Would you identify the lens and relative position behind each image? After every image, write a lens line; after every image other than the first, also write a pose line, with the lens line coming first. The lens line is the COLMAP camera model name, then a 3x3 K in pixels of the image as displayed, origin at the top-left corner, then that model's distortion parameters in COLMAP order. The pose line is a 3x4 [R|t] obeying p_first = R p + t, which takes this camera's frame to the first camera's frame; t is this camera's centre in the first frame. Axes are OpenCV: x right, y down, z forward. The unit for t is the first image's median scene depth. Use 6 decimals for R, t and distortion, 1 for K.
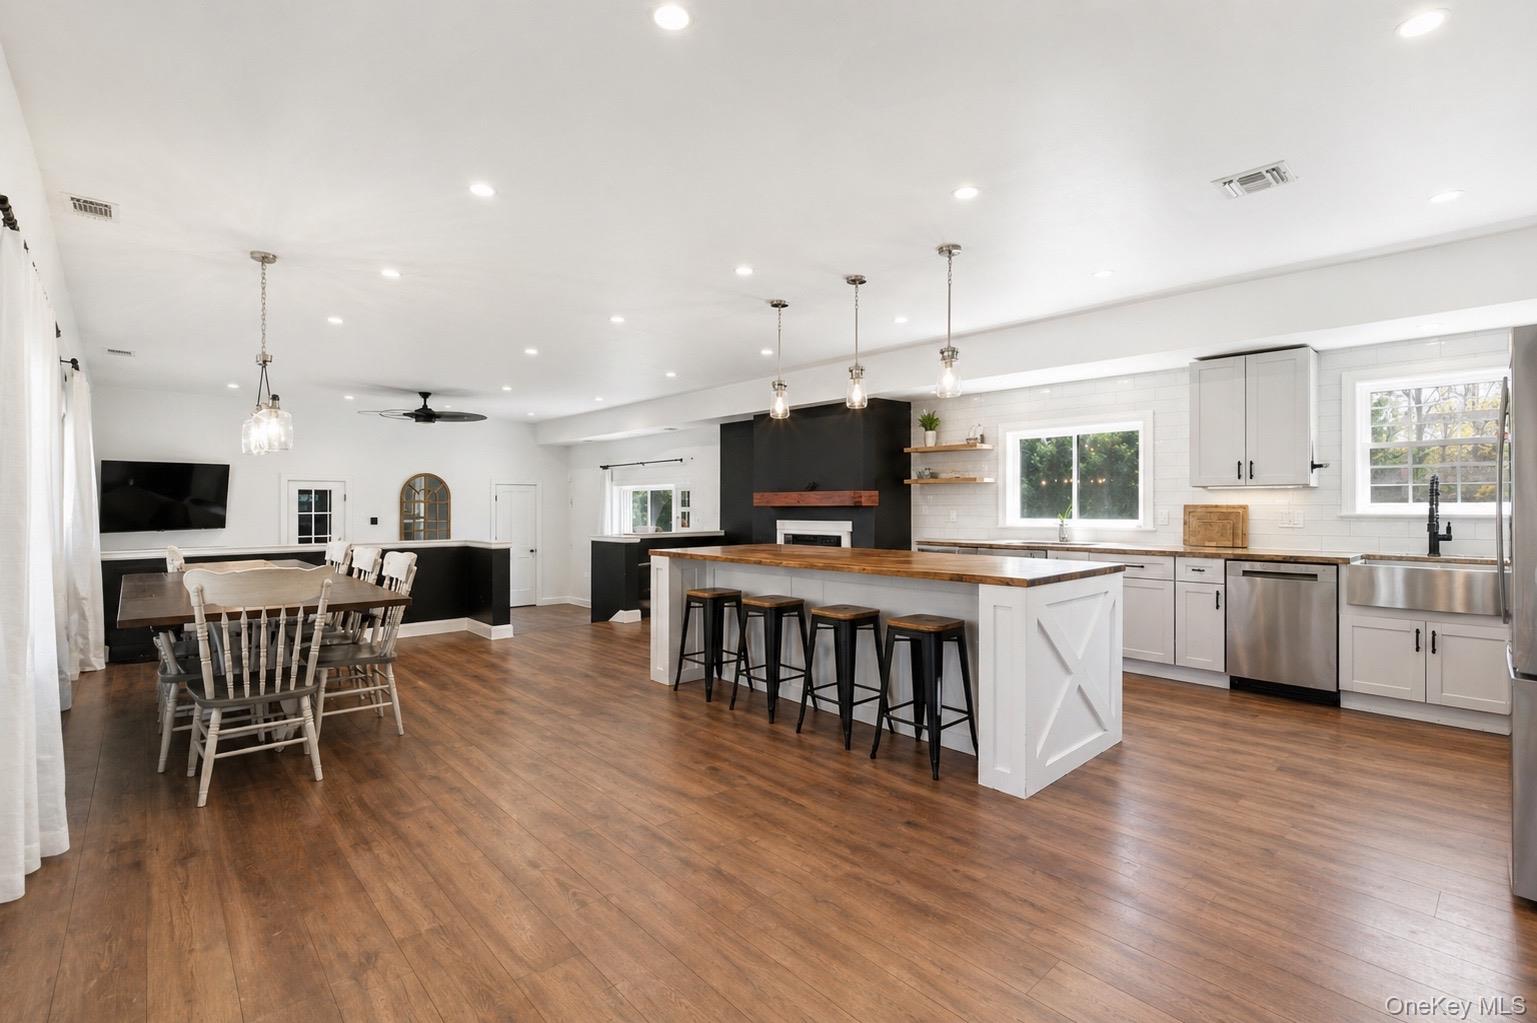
lens RADIAL K [[709.2, 0, 771.6], [0, 709.2, 514.0], [0, 0, 1]] dist [0.004601, -0.000143]
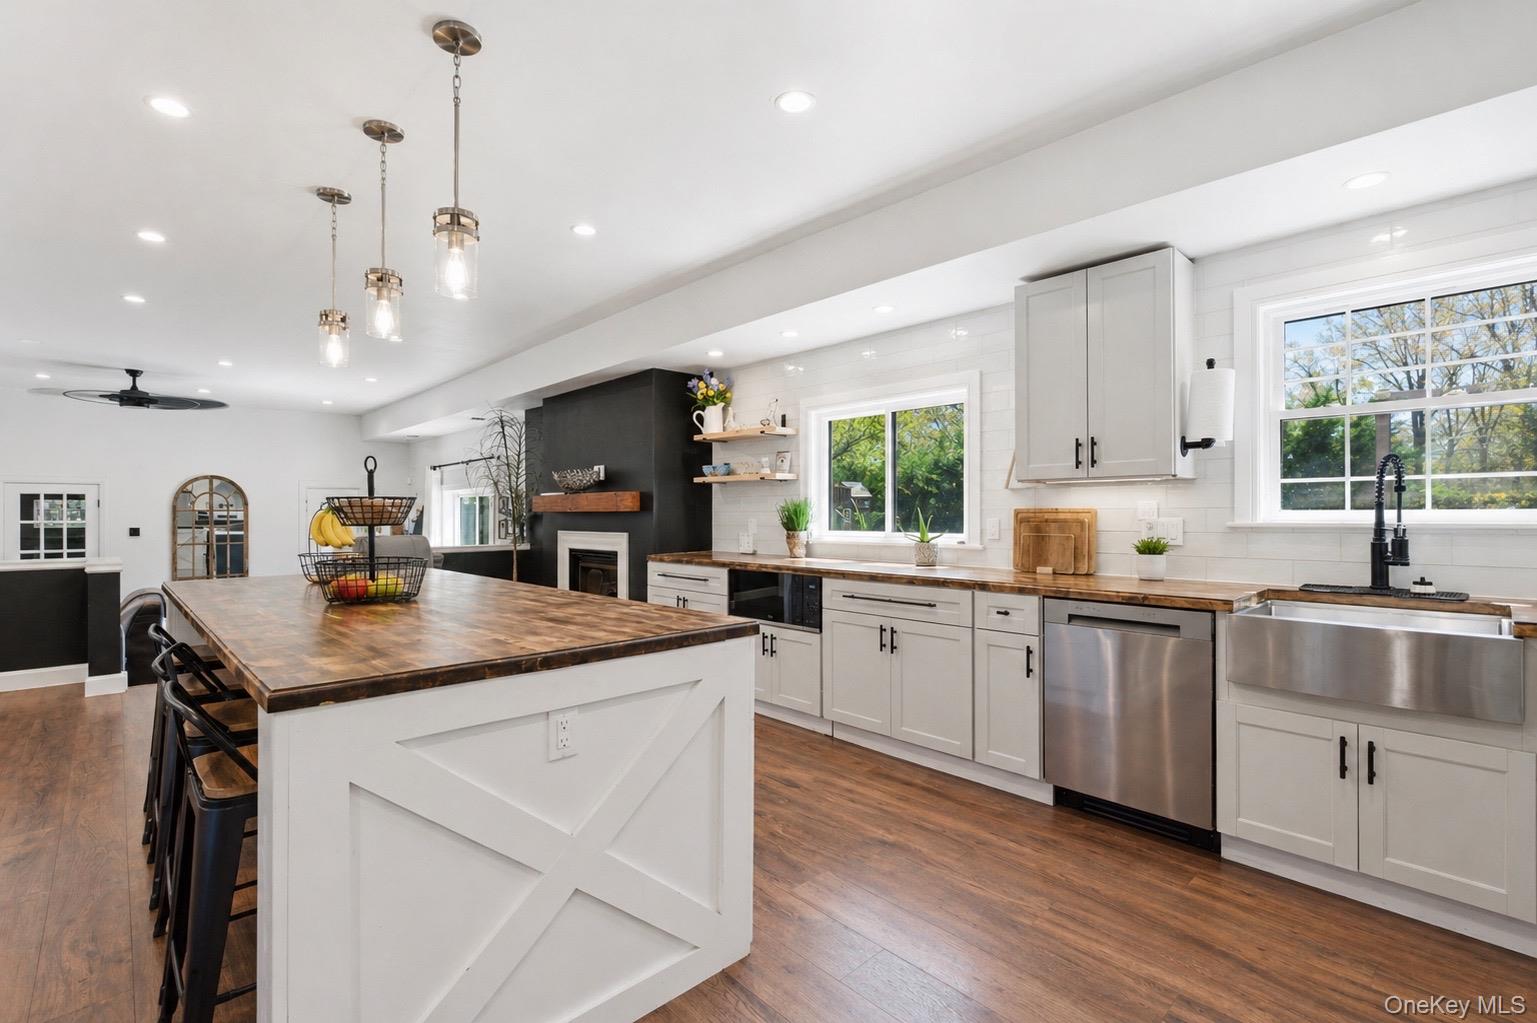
lens RADIAL K [[709.2, 0, 768.7], [0, 709.2, 510.6], [0, 0, 1]] dist [0.004601, -0.000143]
pose [[0.999947, -0.000045, -0.010249, 0.336226], [-0.000140, 0.999838, -0.018014, -0.000266], [0.010248, 0.018015, 0.999785, 0.318060]]
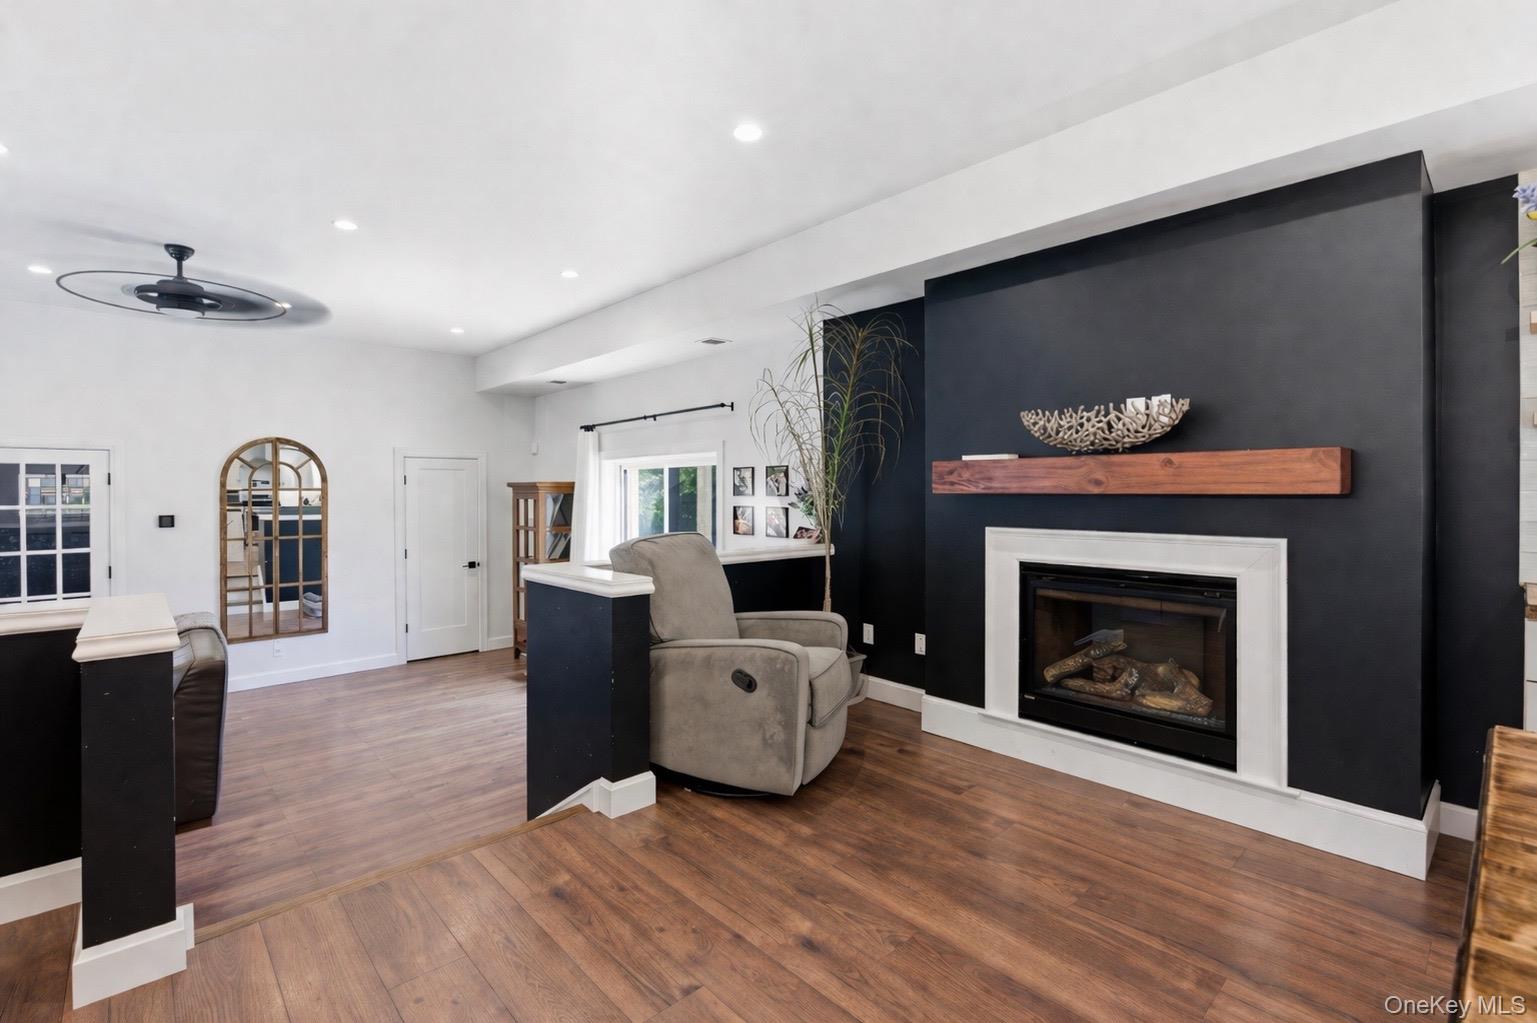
lens RADIAL K [[709.2, 0, 768.9], [0, 709.2, 491.4], [0, 0, 1]] dist [0.004601, -0.000143]
pose [[0.999995, -0.002240, -0.002000, -0.164634], [0.002219, 0.999944, -0.010394, -0.012661], [0.002024, 0.010389, 0.999944, 0.807601]]
